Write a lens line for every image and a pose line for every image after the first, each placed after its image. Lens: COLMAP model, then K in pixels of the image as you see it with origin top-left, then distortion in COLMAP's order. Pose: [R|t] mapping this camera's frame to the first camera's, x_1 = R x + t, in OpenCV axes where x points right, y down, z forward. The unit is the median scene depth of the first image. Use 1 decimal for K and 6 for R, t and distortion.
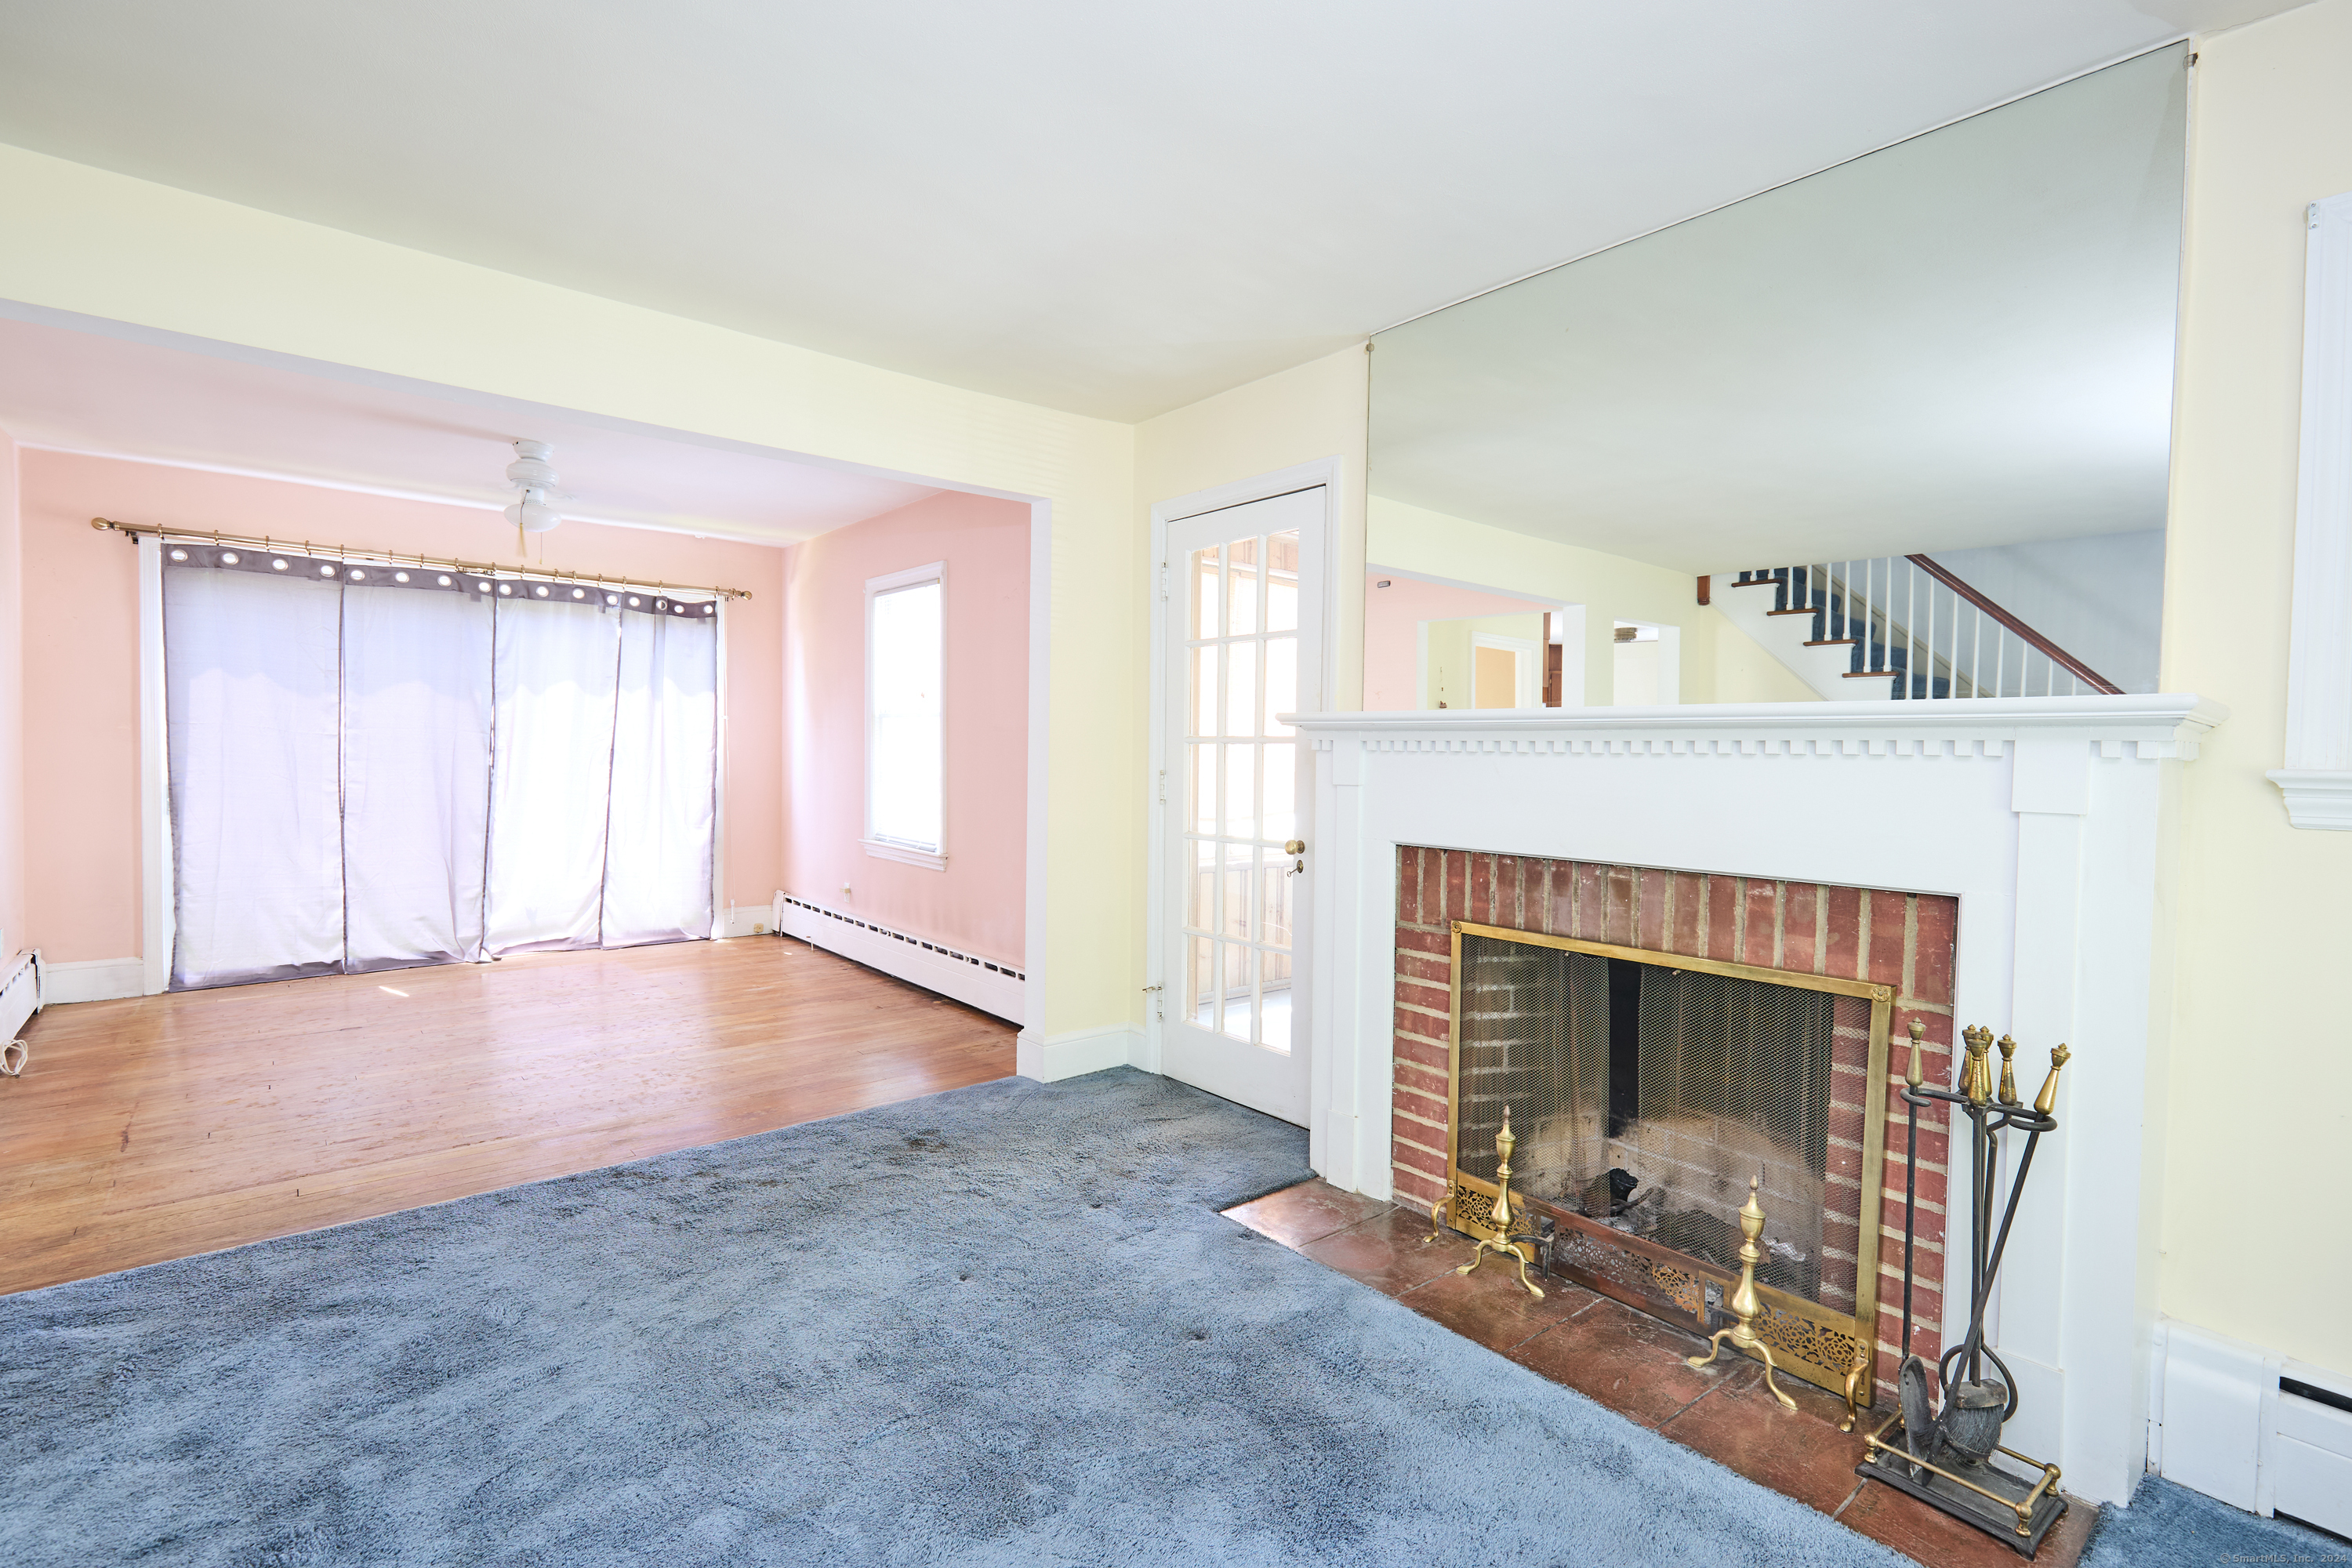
lens RADIAL K [[1074.9, 0, 1180.1], [0, 1074.9, 786.3], [0, 0, 1]] dist [0.001049, -0.000052]
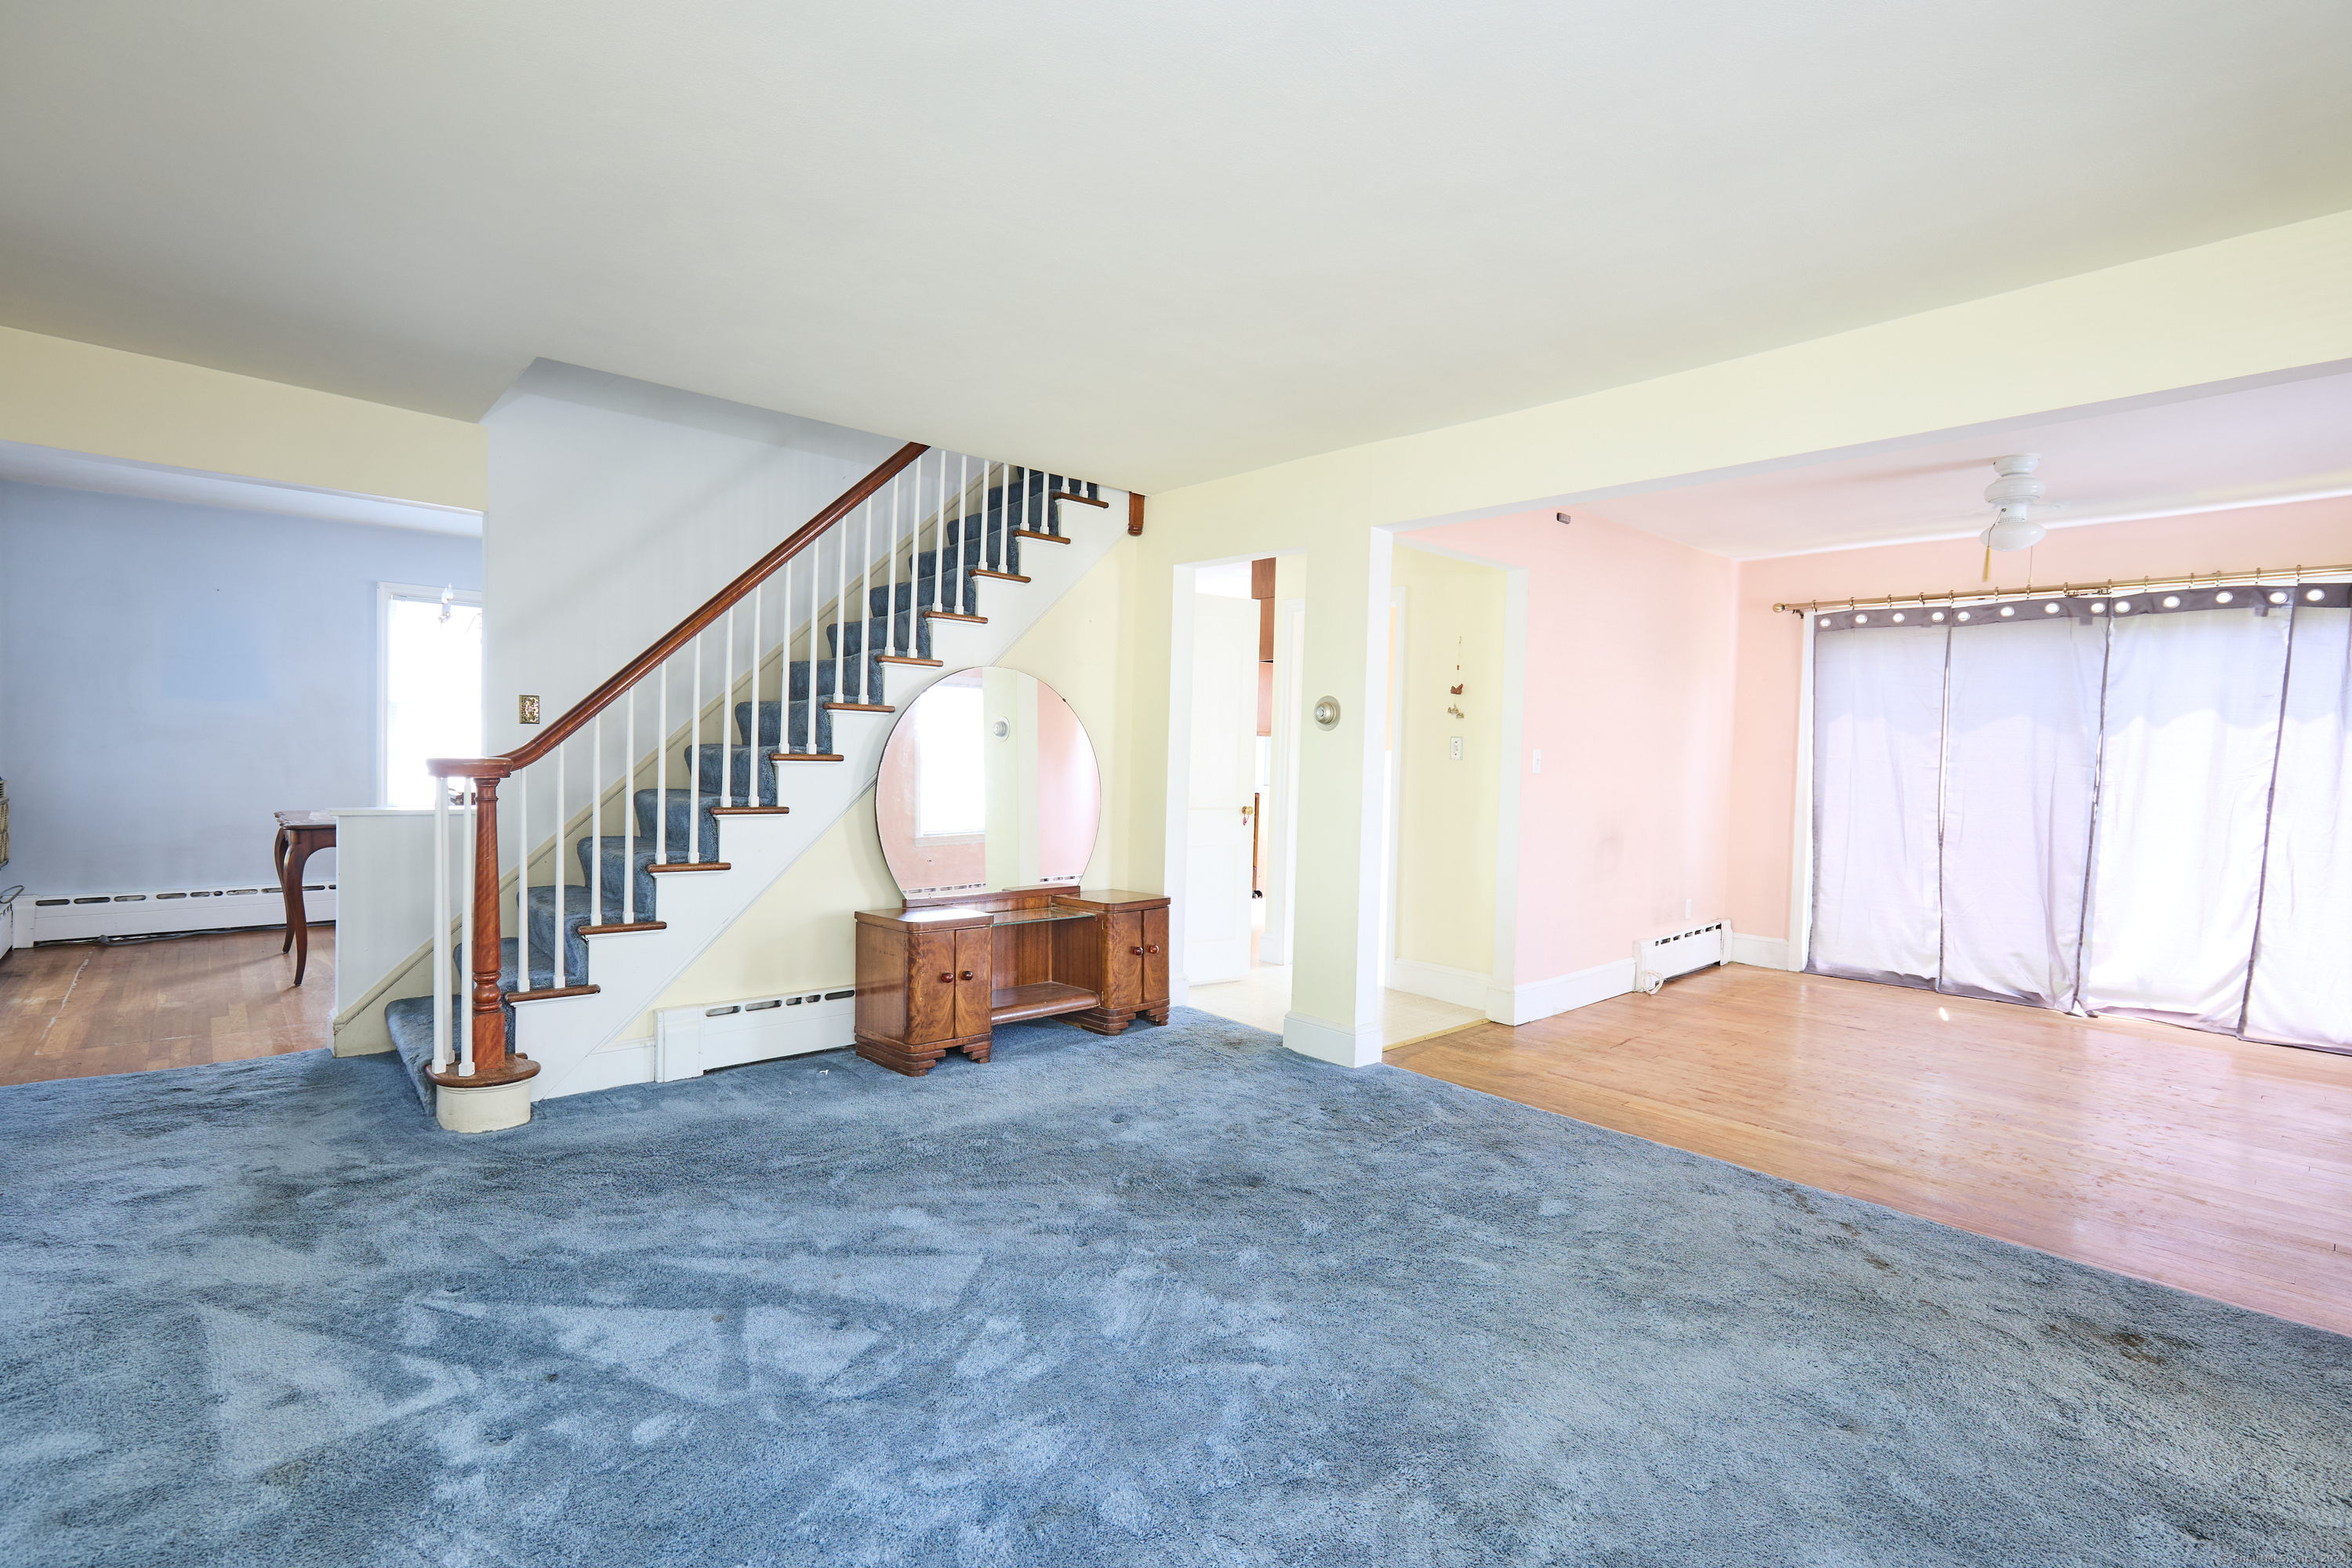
lens RADIAL K [[1074.9, 0, 1180.1], [0, 1074.9, 786.3], [0, 0, 1]] dist [0.001049, -0.000052]
pose [[0.031637, 0.017868, -0.999340, 0.280244], [-0.057887, 0.998195, 0.016015, -0.002666], [0.997822, 0.057342, 0.032614, 0.218690]]
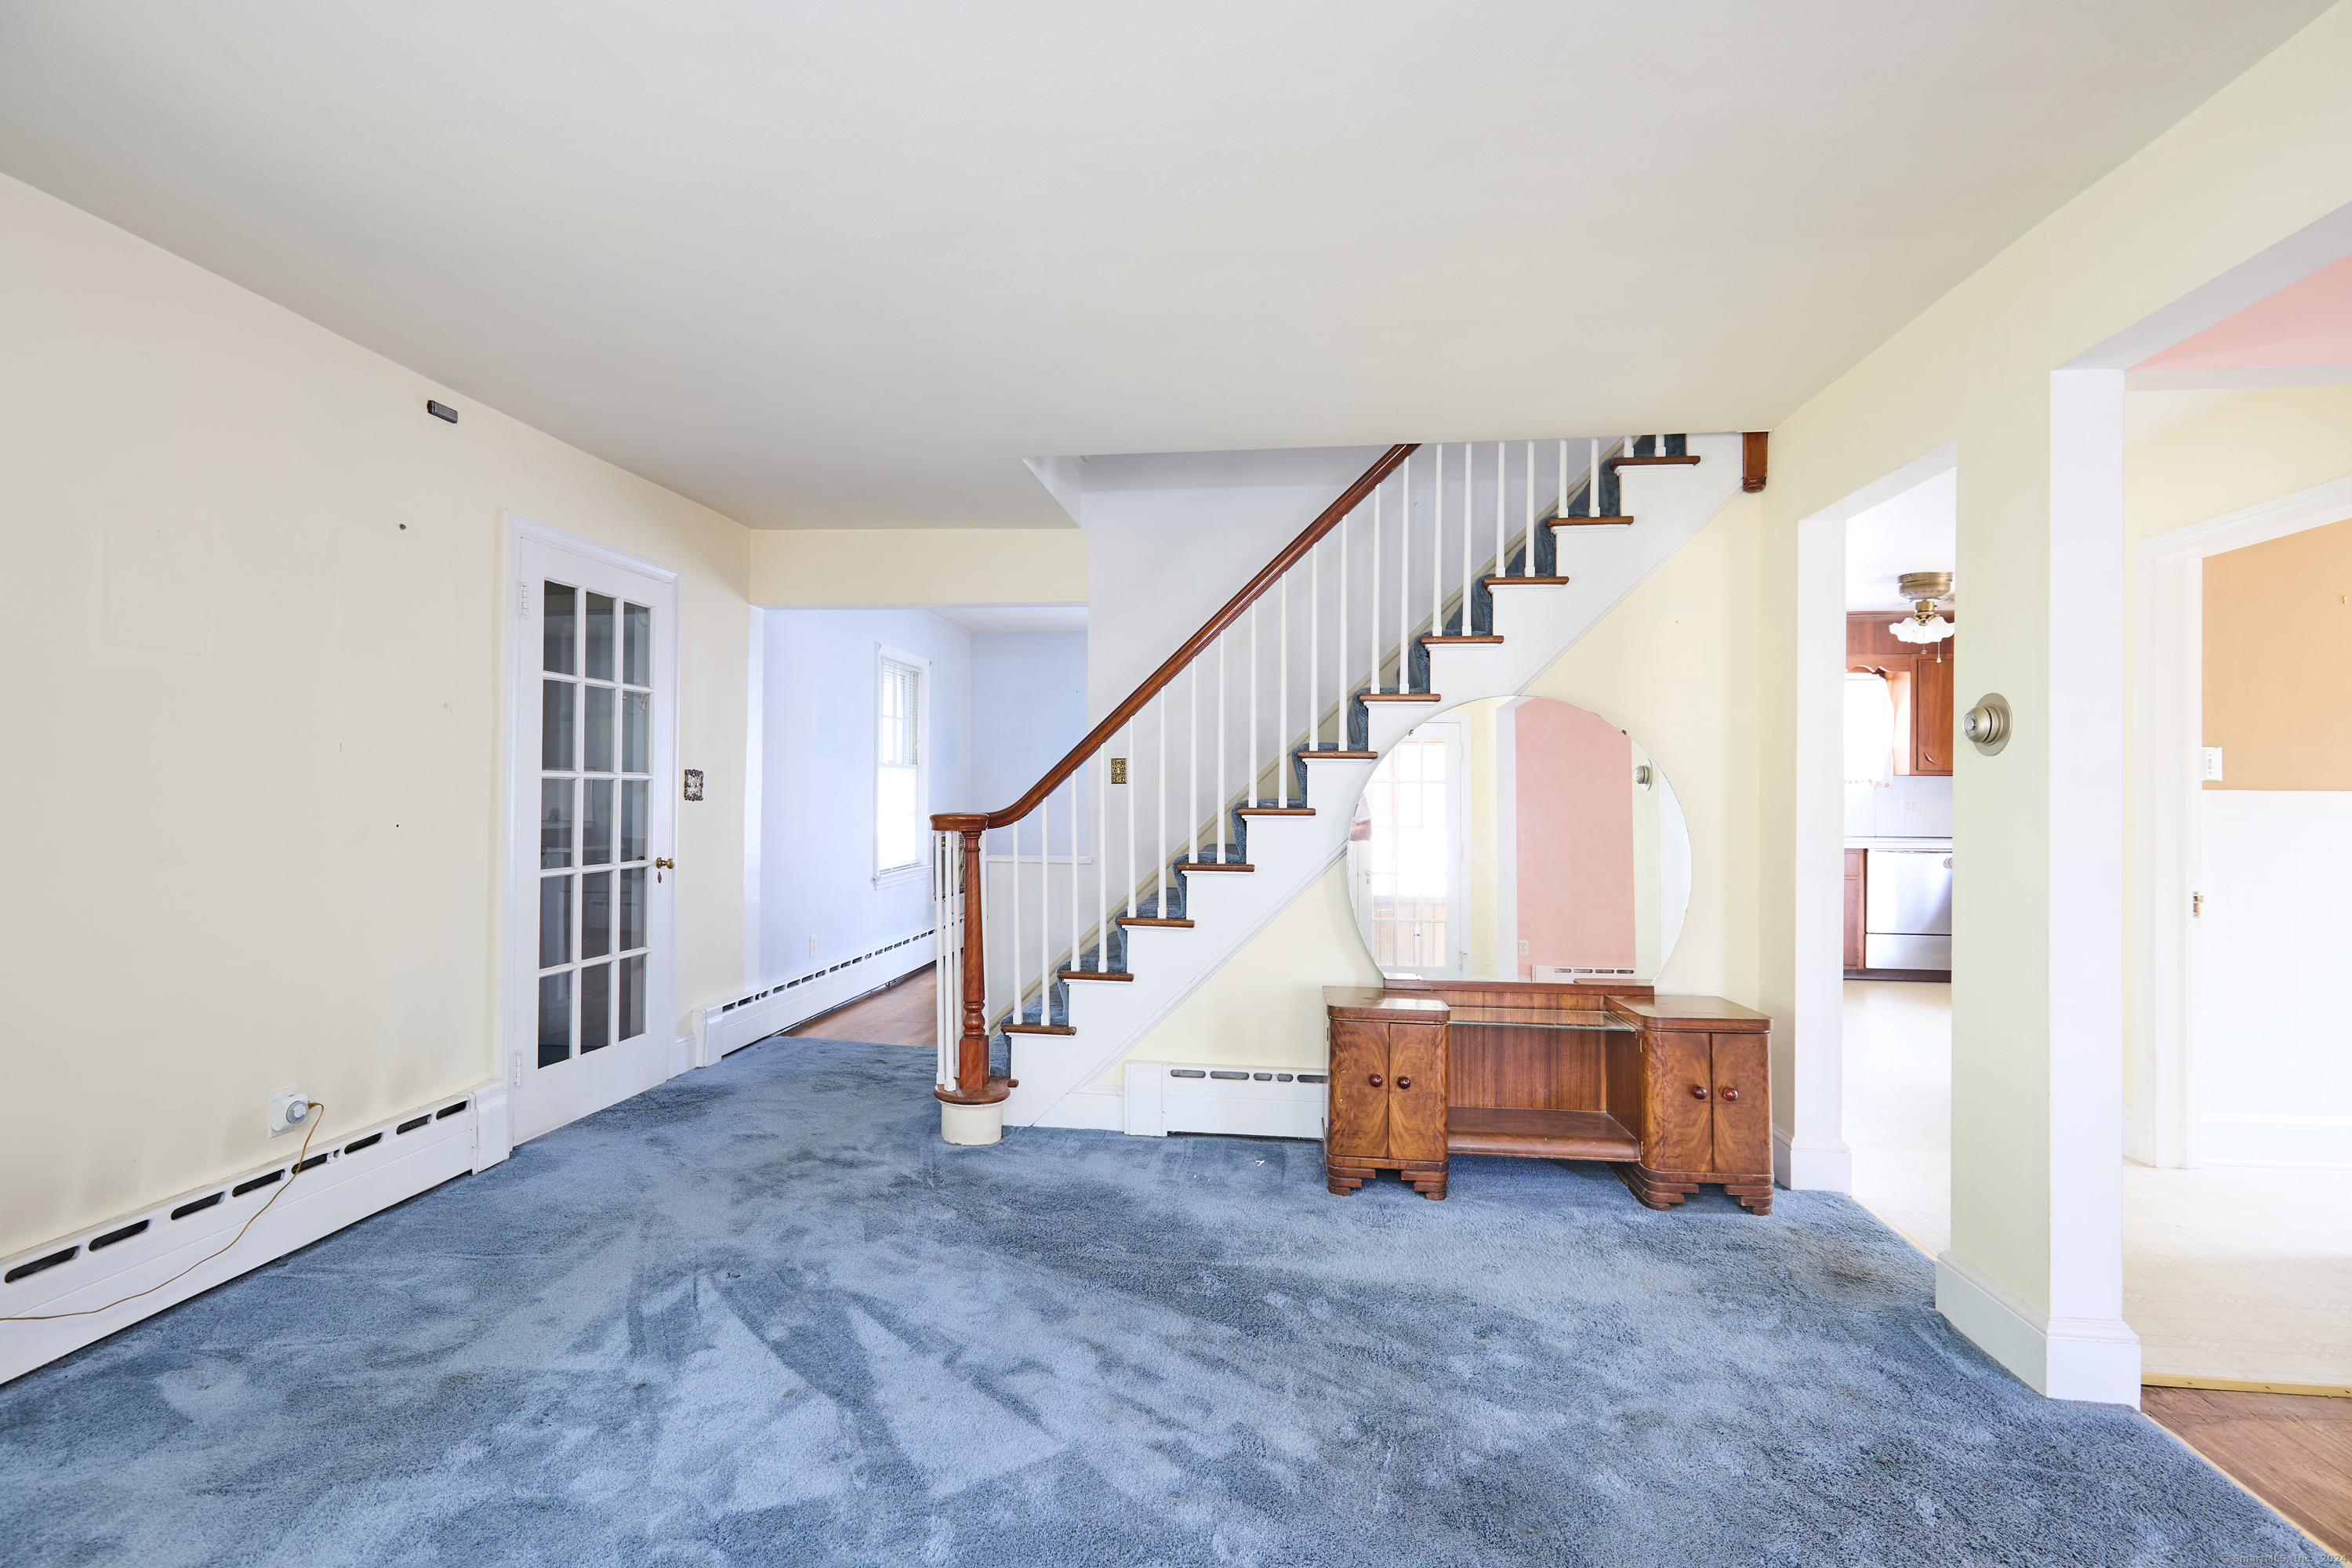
lens RADIAL K [[1074.9, 0, 1180.1], [0, 1074.9, 786.3], [0, 0, 1]] dist [0.001049, -0.000052]
pose [[-0.733933, -0.024957, -0.678763, 0.024411], [-0.040277, 0.999165, 0.006814, -0.014758], [0.678027, 0.032339, -0.734326, 0.459289]]
